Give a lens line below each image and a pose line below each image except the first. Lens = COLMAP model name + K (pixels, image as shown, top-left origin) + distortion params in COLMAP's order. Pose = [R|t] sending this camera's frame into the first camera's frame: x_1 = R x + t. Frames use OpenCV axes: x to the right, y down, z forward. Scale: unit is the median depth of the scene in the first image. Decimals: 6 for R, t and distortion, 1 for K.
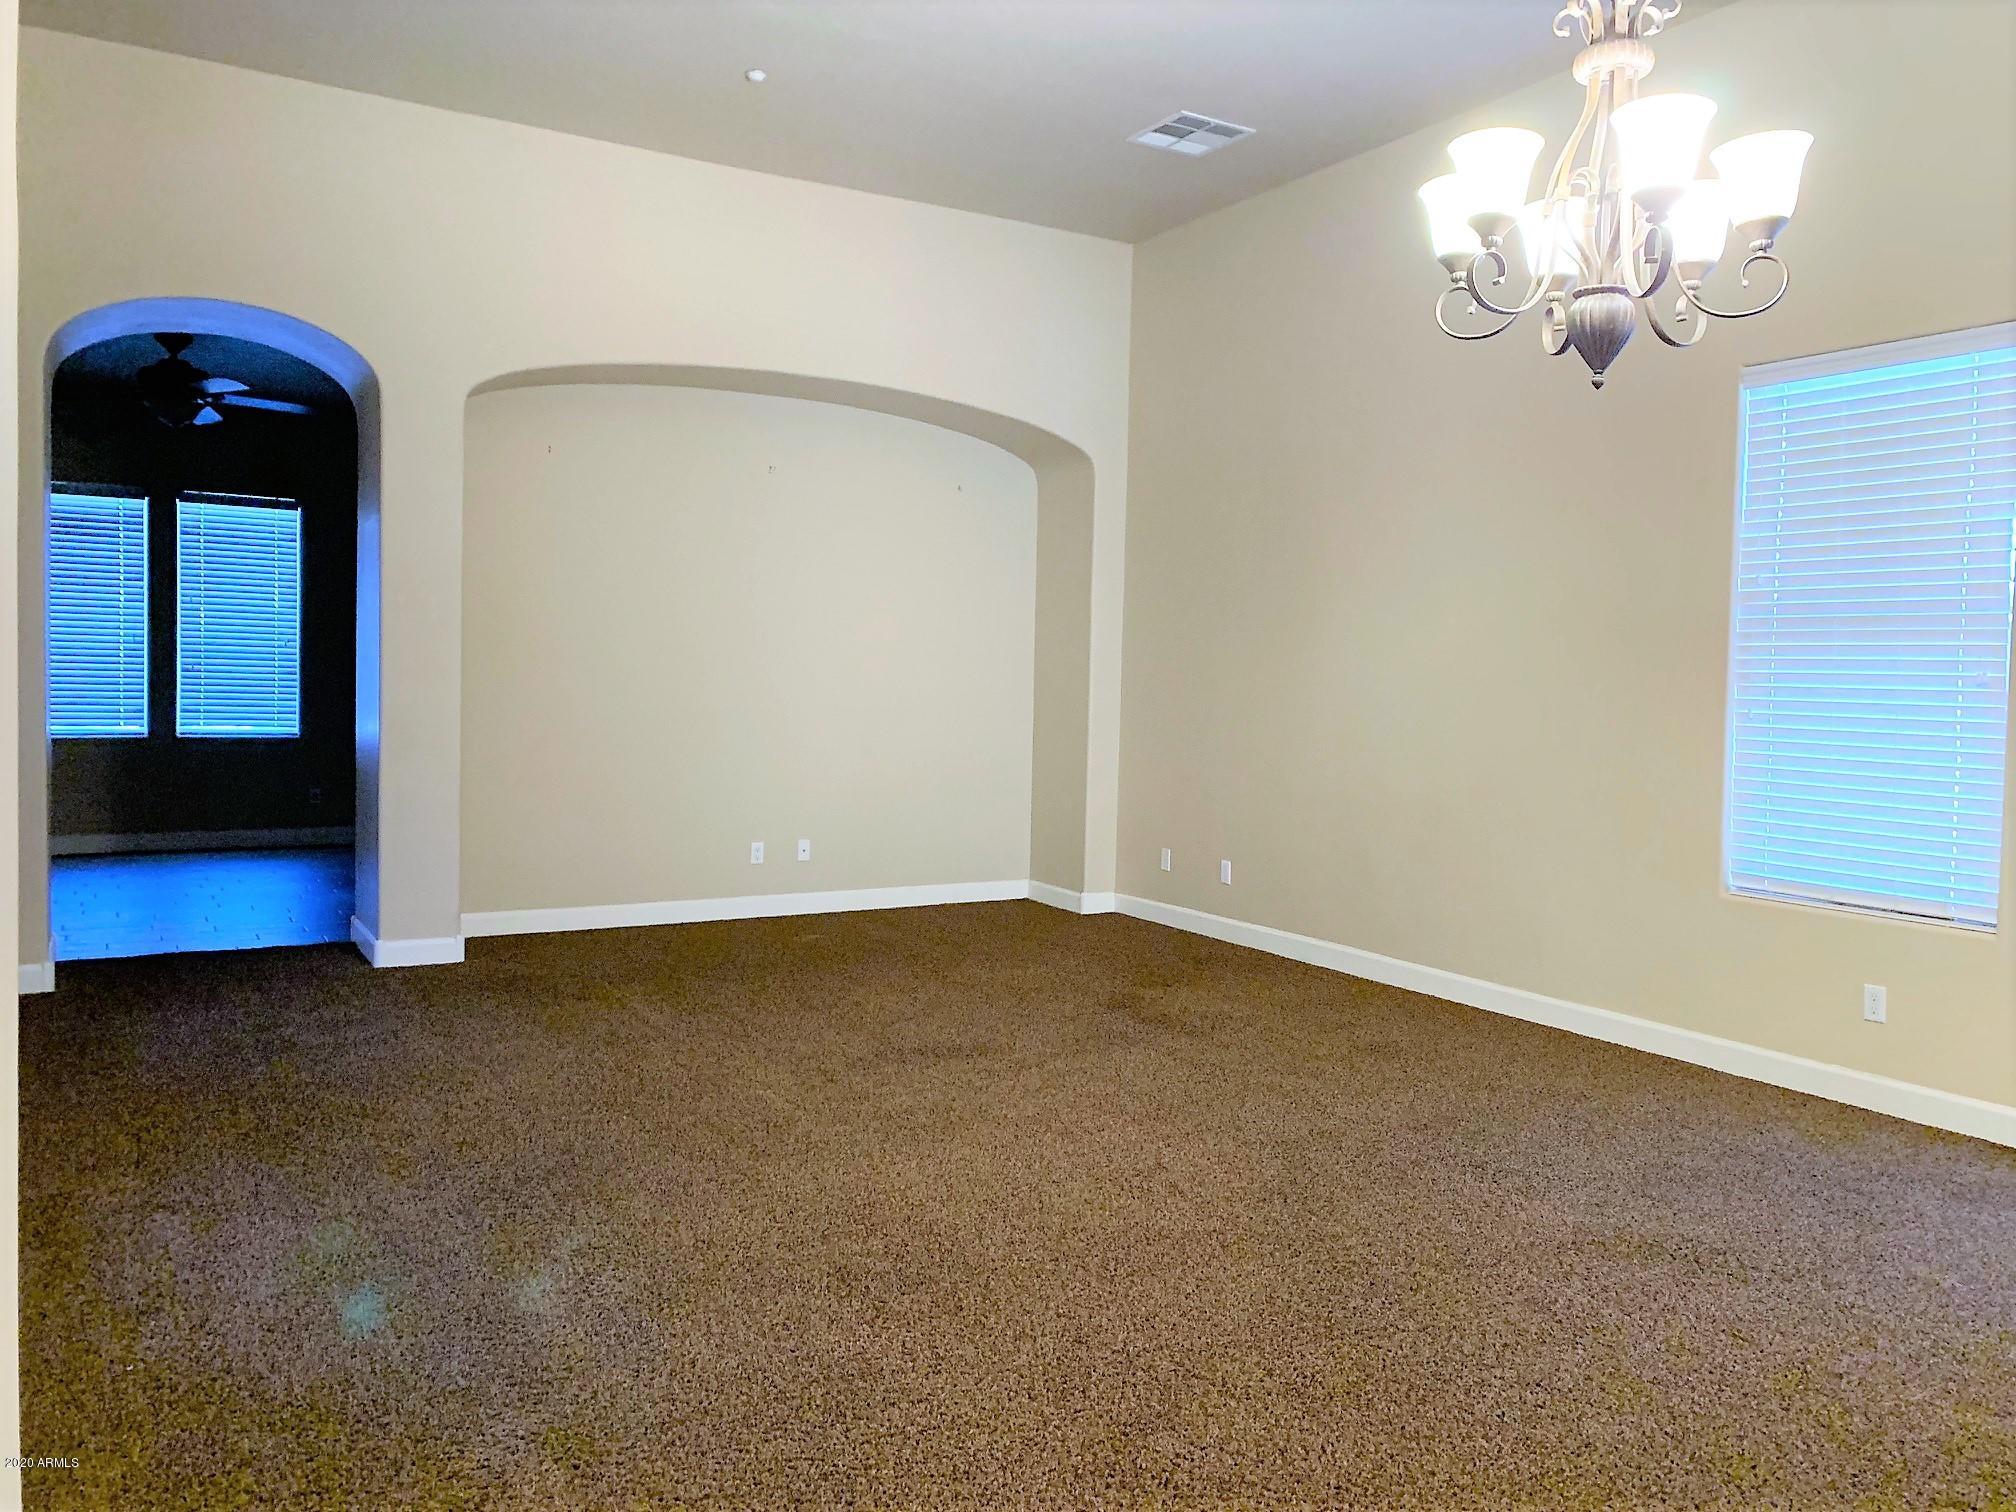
lens RADIAL K [[1544.1, 0, 1008.0], [0, 1544.1, 756.0], [0, 0, 1]] dist [0.045056, -0.037388]
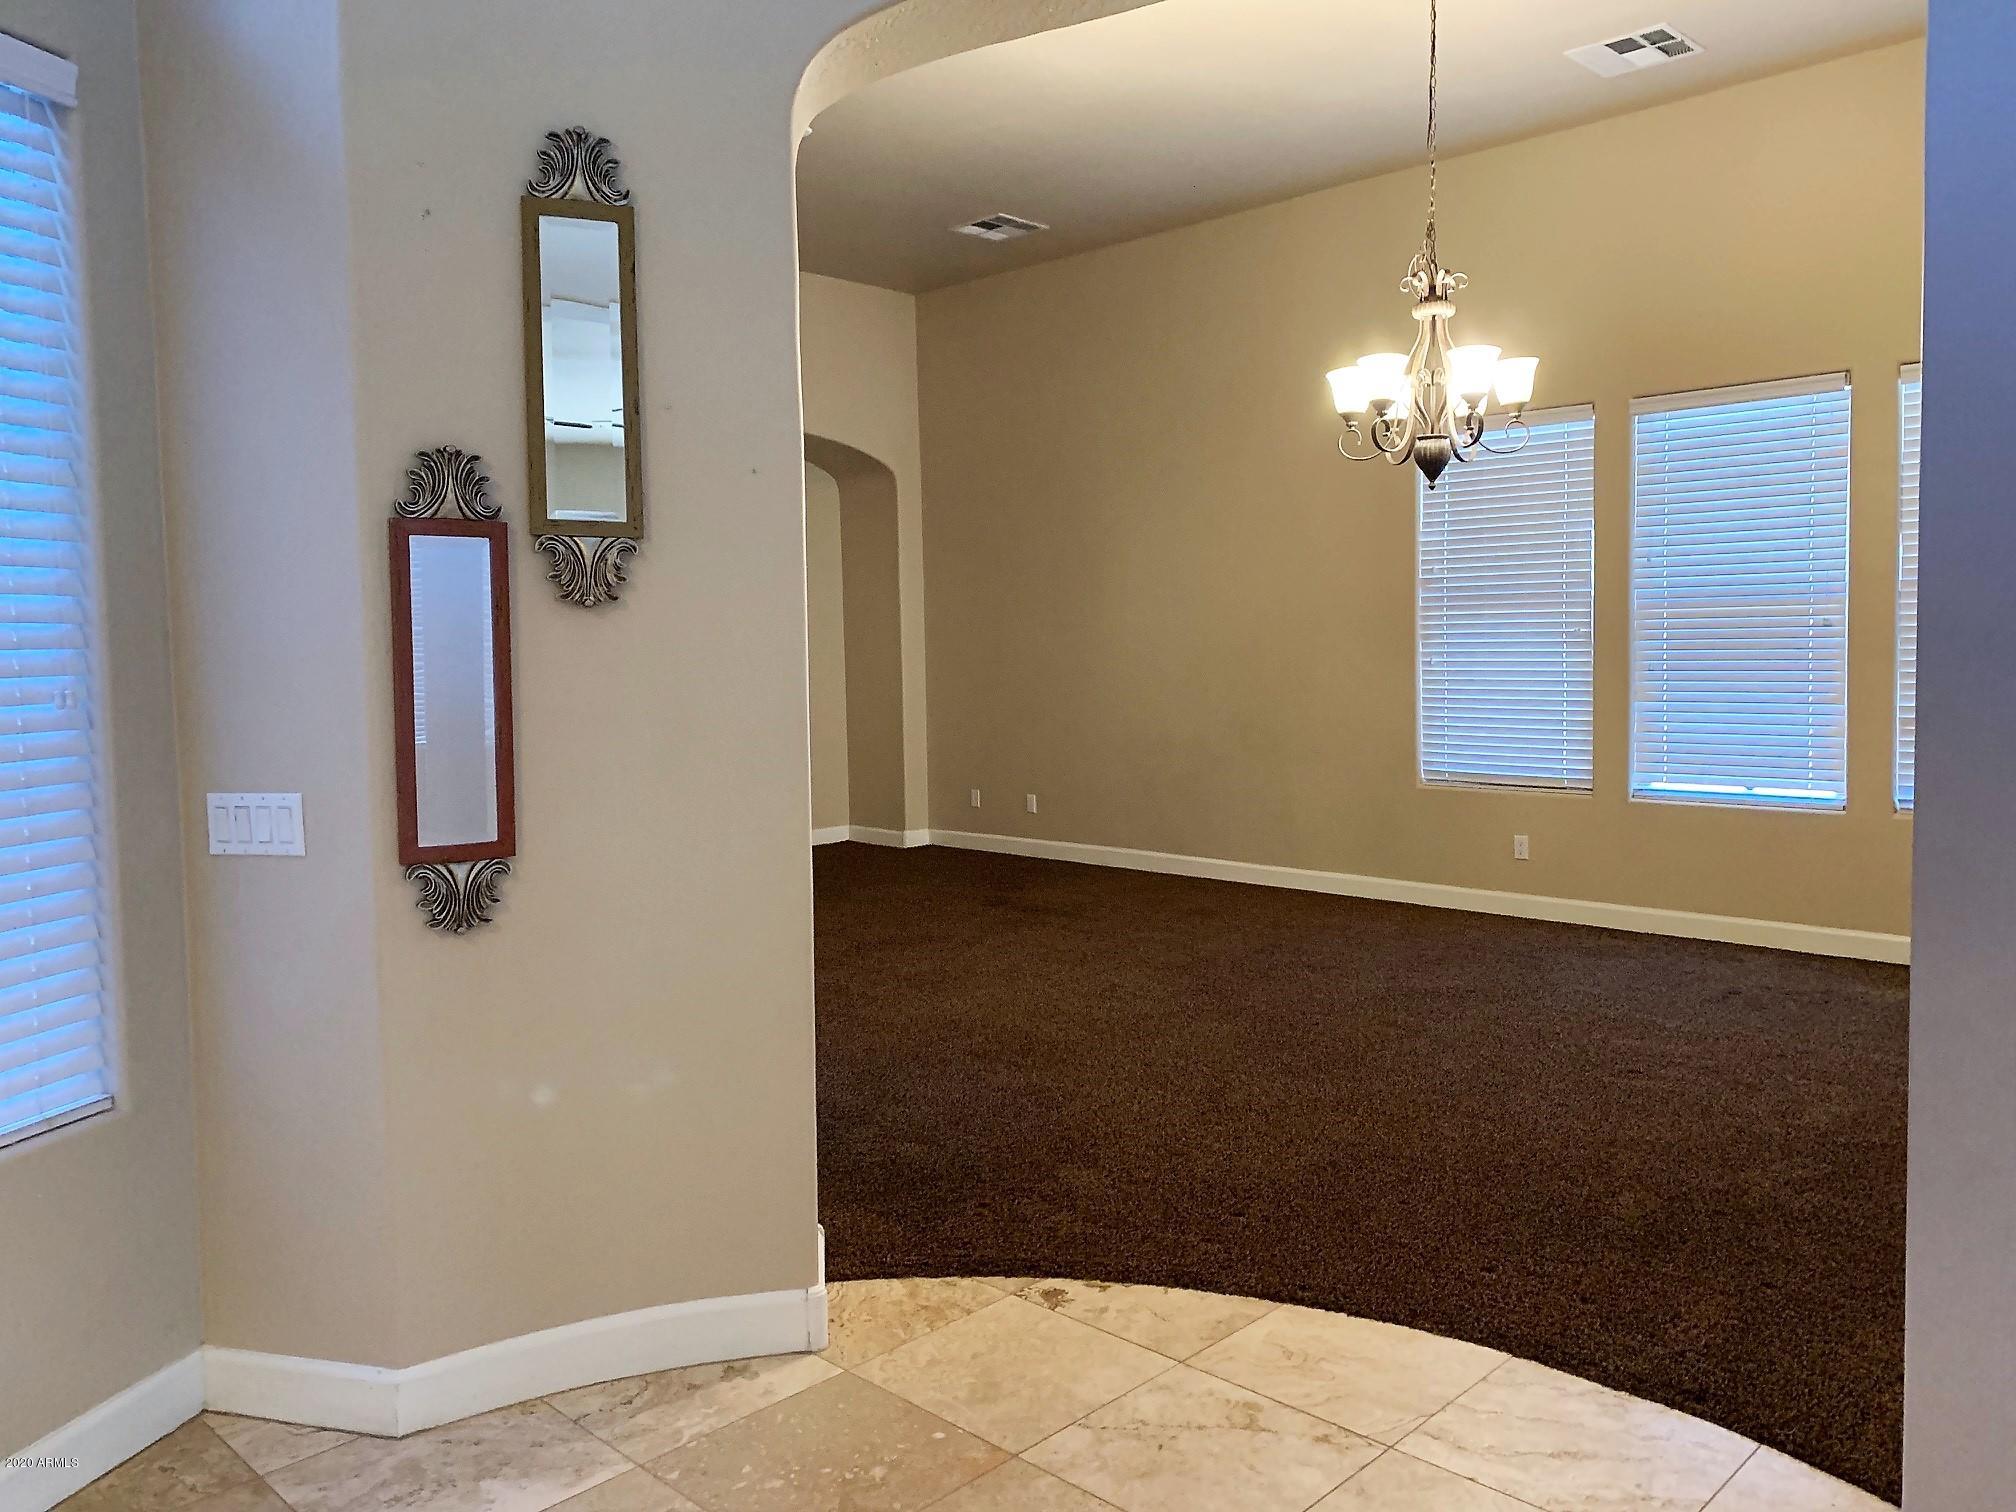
lens RADIAL K [[1544.1, 0, 1008.0], [0, 1544.1, 756.0], [0, 0, 1]] dist [0.045056, -0.037388]
pose [[0.965081, -0.059392, 0.255131, -0.230269], [0.053415, 0.998113, 0.030297, -0.003004], [-0.256449, -0.015612, 0.966432, -0.248742]]
